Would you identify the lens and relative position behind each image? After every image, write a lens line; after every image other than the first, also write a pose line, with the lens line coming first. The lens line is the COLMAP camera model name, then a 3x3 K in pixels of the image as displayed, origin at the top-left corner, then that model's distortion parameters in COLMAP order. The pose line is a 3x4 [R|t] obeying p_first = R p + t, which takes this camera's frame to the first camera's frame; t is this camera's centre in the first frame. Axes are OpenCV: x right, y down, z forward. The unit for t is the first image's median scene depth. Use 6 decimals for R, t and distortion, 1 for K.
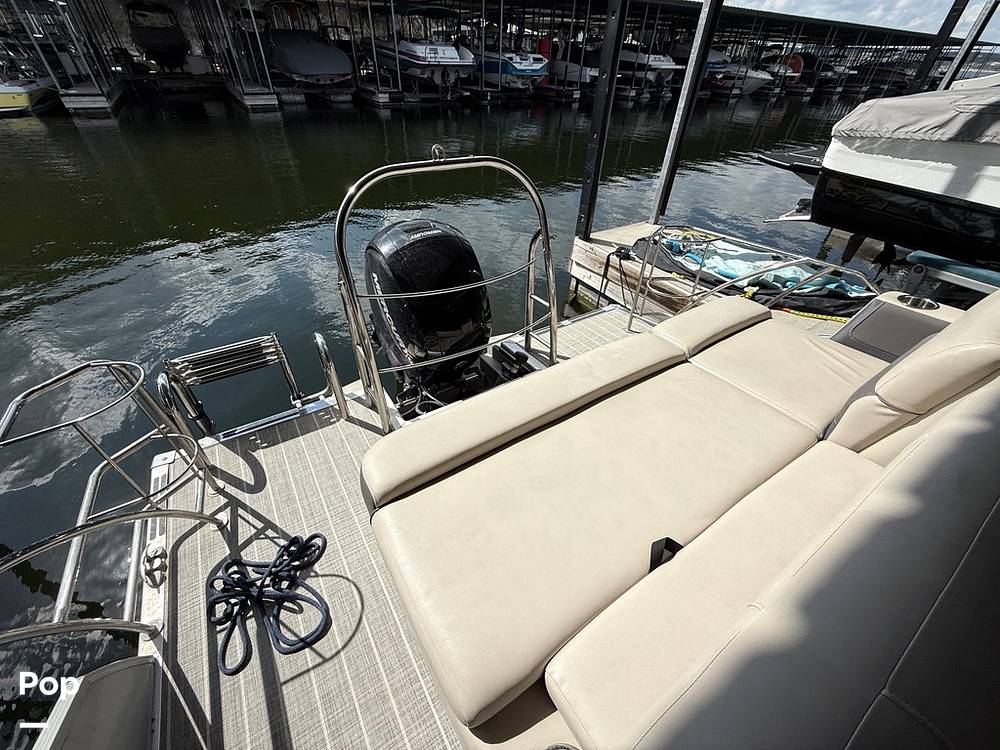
lens RADIAL K [[398.5, 0, 495.9], [0, 398.5, 374.6], [0, 0, 1]] dist [-0.001035, -0.000010]
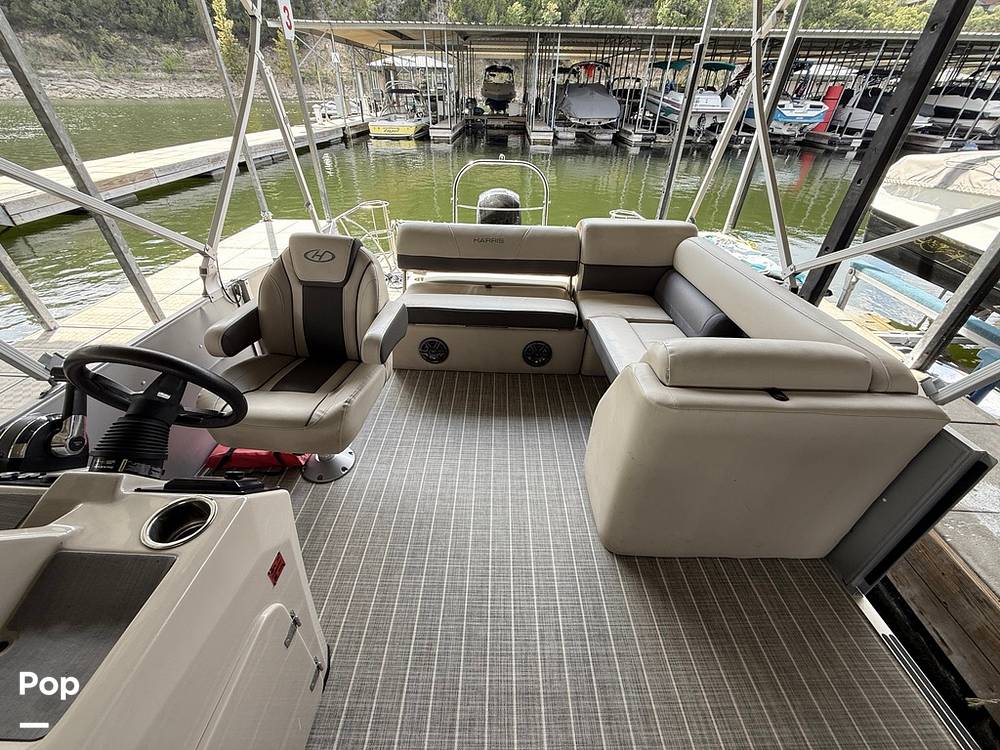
lens RADIAL K [[398.5, 0, 495.9], [0, 398.5, 374.6], [0, 0, 1]] dist [-0.001035, -0.000010]
pose [[0.829479, 0.314026, -0.461901, 0.117554], [-0.344696, 0.938521, 0.019055, 0.070664], [0.439488, 0.143409, 0.886727, -0.108302]]
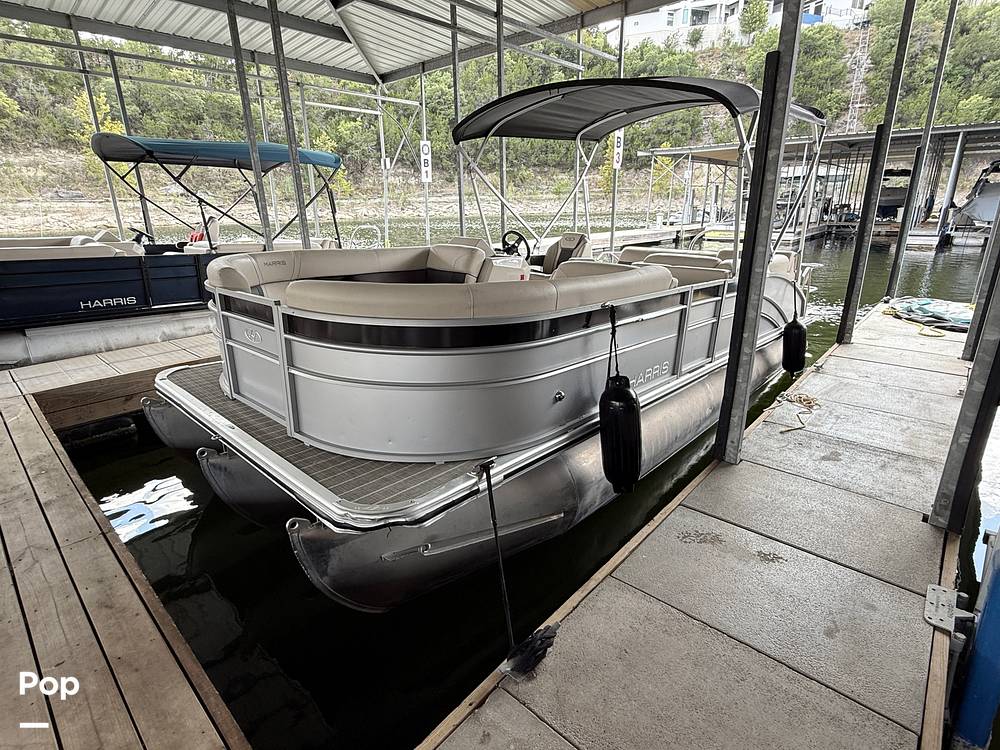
lens RADIAL K [[506.6, 0, 500.0], [0, 506.6, 375.0], [0, 0, 1]] dist [0.000104, 0.000136]
pose [[0.286945, 0.275854, -0.917370, 0.337534], [-0.580964, 0.811541, 0.062310, 0.137299], [0.761671, 0.515079, 0.393129, -0.164526]]
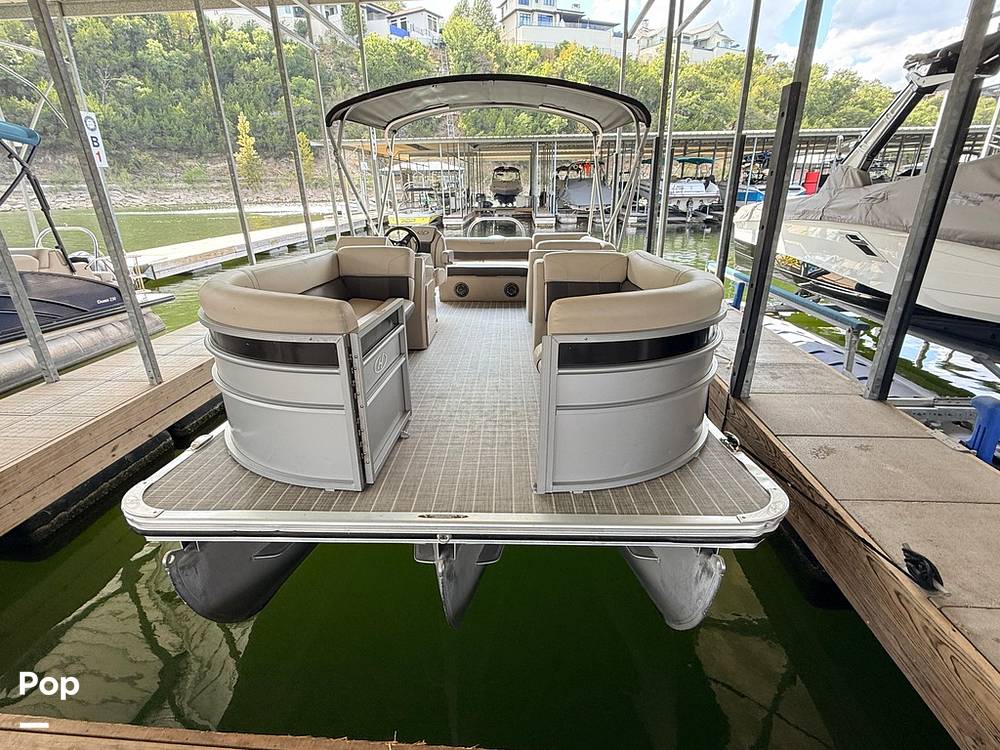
lens RADIAL K [[473.3, 0, 495.4], [0, 473.3, 376.7], [0, 0, 1]] dist [-0.000748, -0.000066]
pose [[0.817486, 0.176780, -0.548148, 0.246195], [-0.331000, 0.923062, -0.195949, 0.189497], [0.471334, 0.341623, 0.813104, -0.240159]]
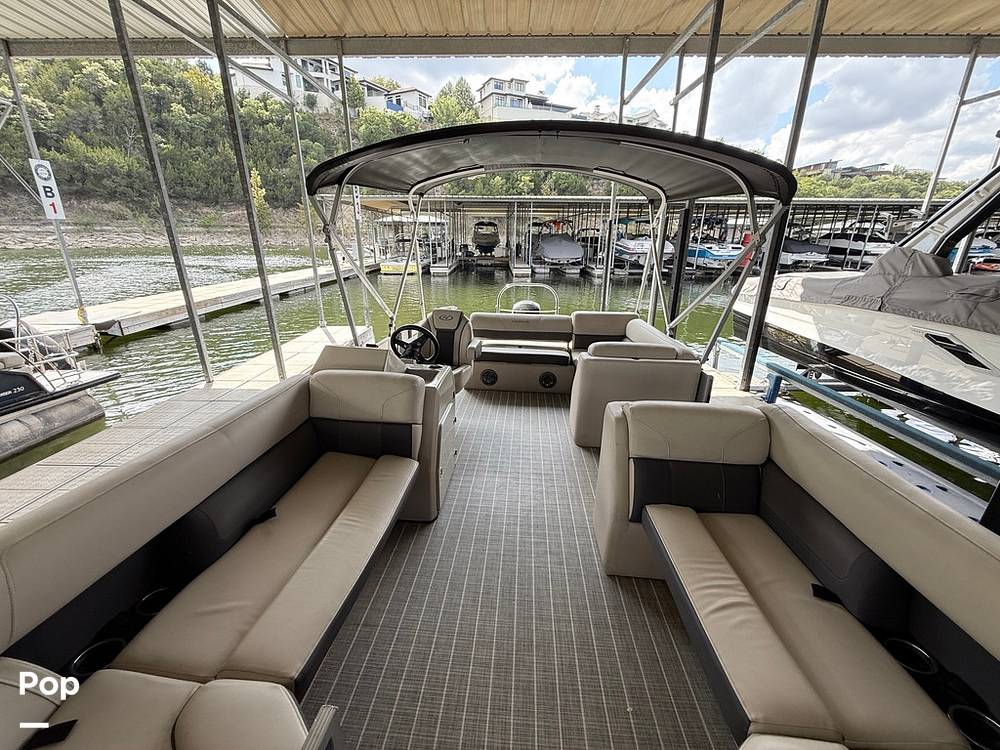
lens RADIAL K [[398.5, 0, 495.9], [0, 398.5, 374.6], [0, 0, 1]] dist [-0.001035, -0.000010]
pose [[0.846874, 0.154345, -0.508903, 0.171606], [-0.320562, 0.911714, -0.256939, 0.123009], [0.424316, 0.380730, 0.821584, -0.183247]]
